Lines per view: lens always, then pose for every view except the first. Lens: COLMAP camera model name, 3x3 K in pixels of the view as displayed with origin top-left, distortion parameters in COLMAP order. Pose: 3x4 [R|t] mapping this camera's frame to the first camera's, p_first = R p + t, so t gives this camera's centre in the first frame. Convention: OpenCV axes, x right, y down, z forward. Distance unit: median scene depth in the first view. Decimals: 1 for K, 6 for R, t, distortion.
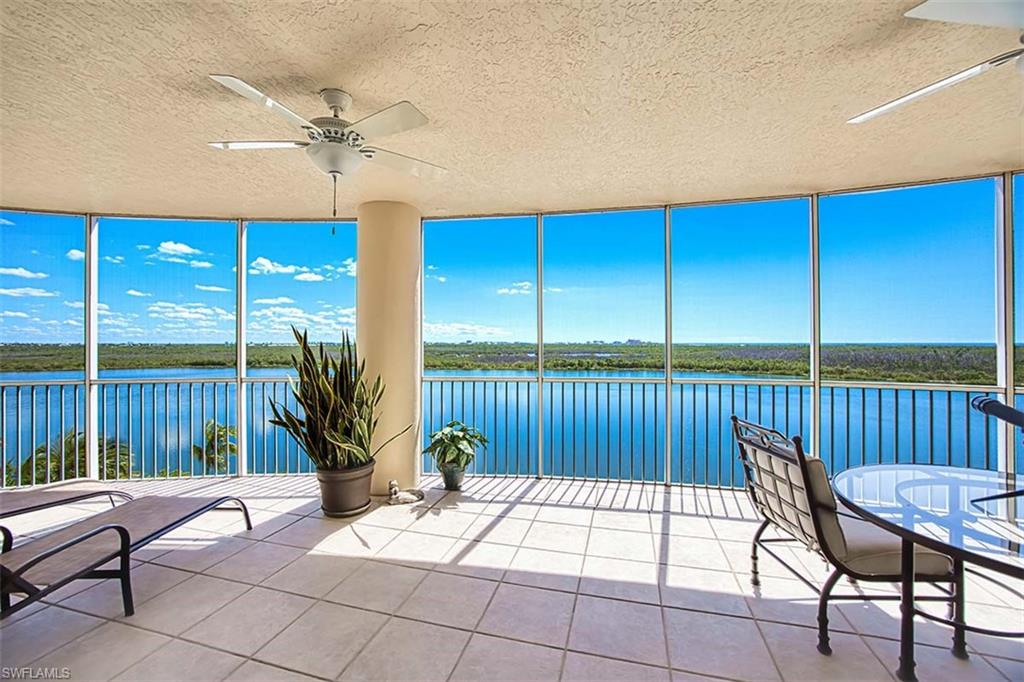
lens RADIAL K [[417.2, 0, 512.0], [0, 417.2, 341.0], [0, 0, 1]] dist [-0.032306, 0.000205]
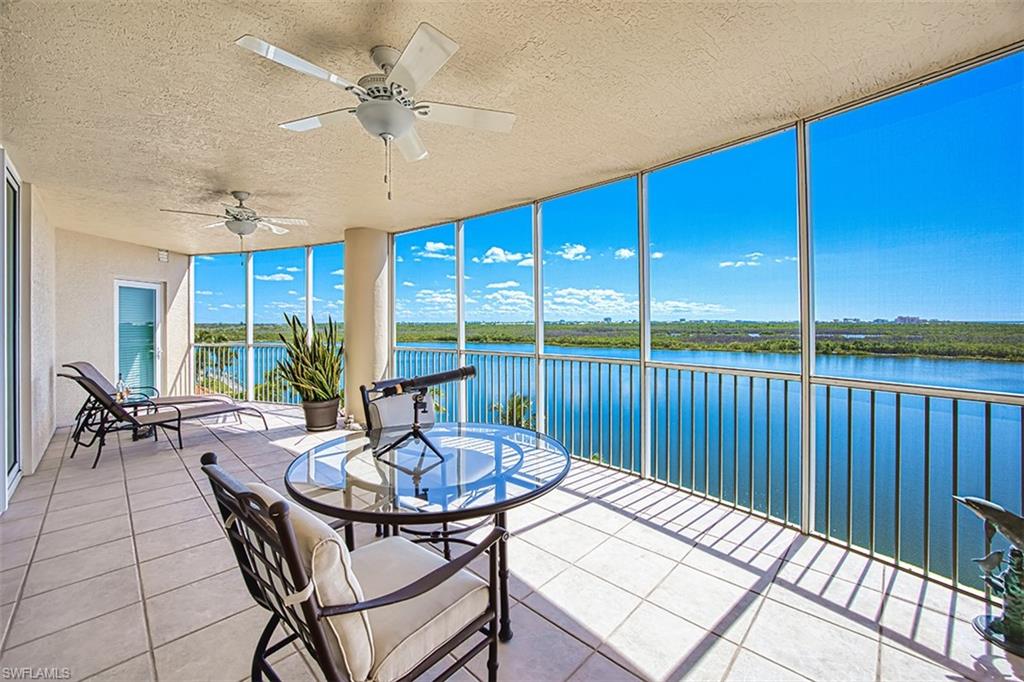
lens RADIAL K [[416.3, 0, 510.9], [0, 416.3, 325.2], [0, 0, 1]] dist [-0.032630, 0.000125]
pose [[0.875615, 0.001911, -0.483005, 0.844452], [0.004545, 0.999915, 0.012195, -0.002860], [0.482988, -0.012874, 0.875532, -0.030774]]
